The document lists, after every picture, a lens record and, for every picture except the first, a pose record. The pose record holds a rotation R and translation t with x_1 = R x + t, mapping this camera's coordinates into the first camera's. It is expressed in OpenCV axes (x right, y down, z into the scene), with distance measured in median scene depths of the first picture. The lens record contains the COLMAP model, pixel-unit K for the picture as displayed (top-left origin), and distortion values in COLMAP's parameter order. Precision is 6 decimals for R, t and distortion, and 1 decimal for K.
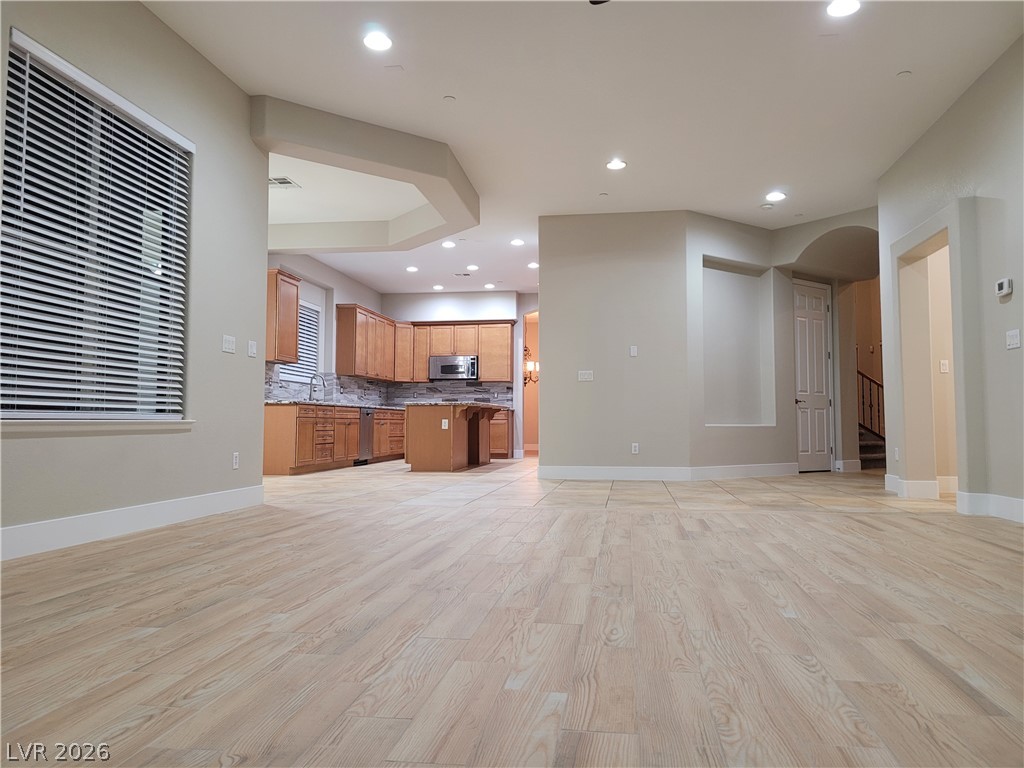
lens RADIAL K [[768.7, 0, 513.9], [0, 768.7, 378.5], [0, 0, 1]] dist [0.059822, -0.006704]
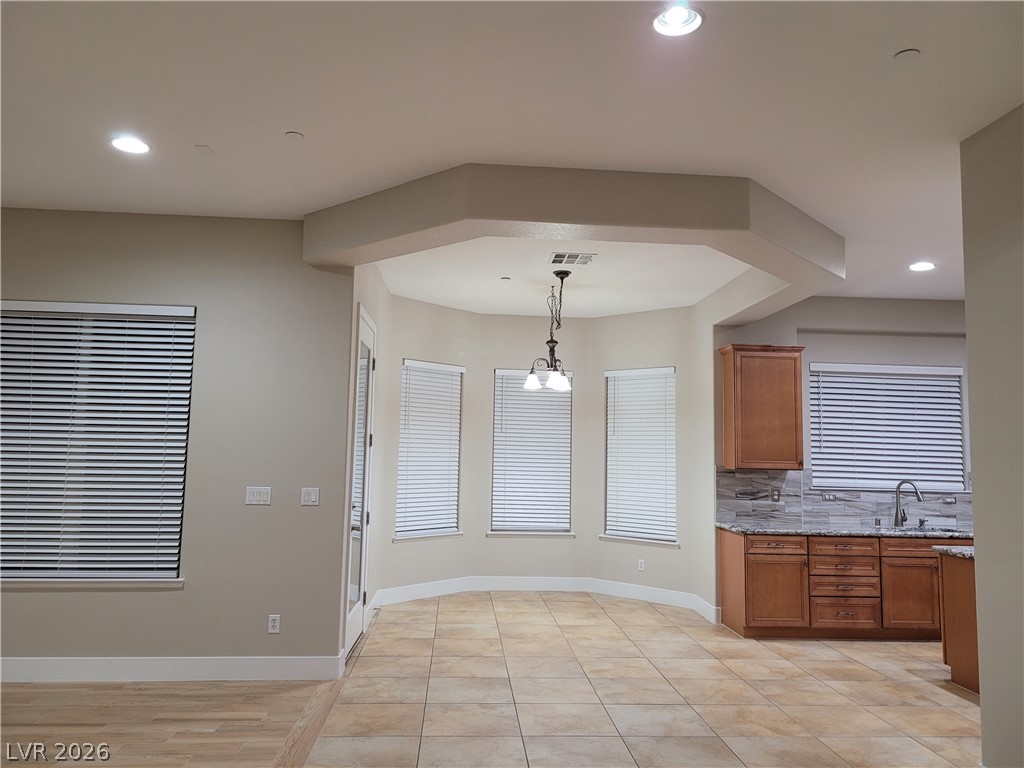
lens RADIAL K [[768.7, 0, 511.9], [0, 768.7, 384.6], [0, 0, 1]] dist [0.059822, -0.006704]
pose [[0.221543, -0.086641, -0.971294, 0.264161], [0.039061, 0.996034, -0.079939, -0.038969], [0.974368, -0.020230, 0.224048, 0.460414]]
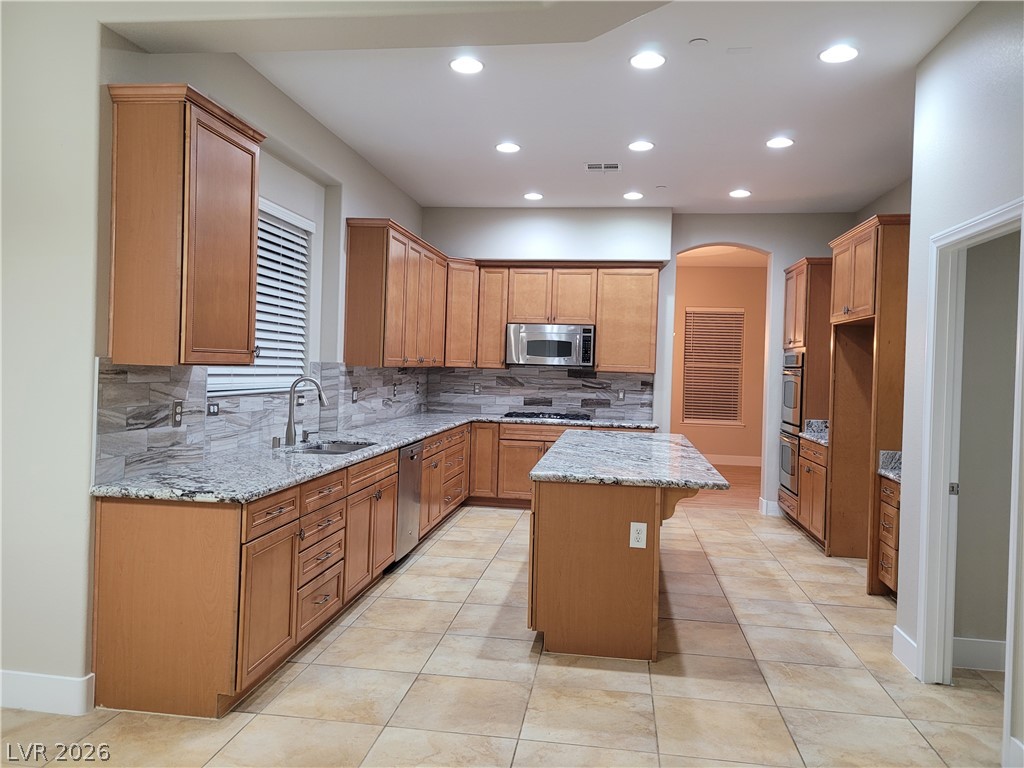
lens RADIAL K [[768.7, 0, 510.4], [0, 768.7, 380.4], [0, 0, 1]] dist [0.059822, -0.006704]
pose [[0.999500, 0.029712, 0.010828, -0.123493], [-0.030488, 0.996292, 0.080455, -0.035704], [-0.008398, -0.080745, 0.996699, 0.484665]]
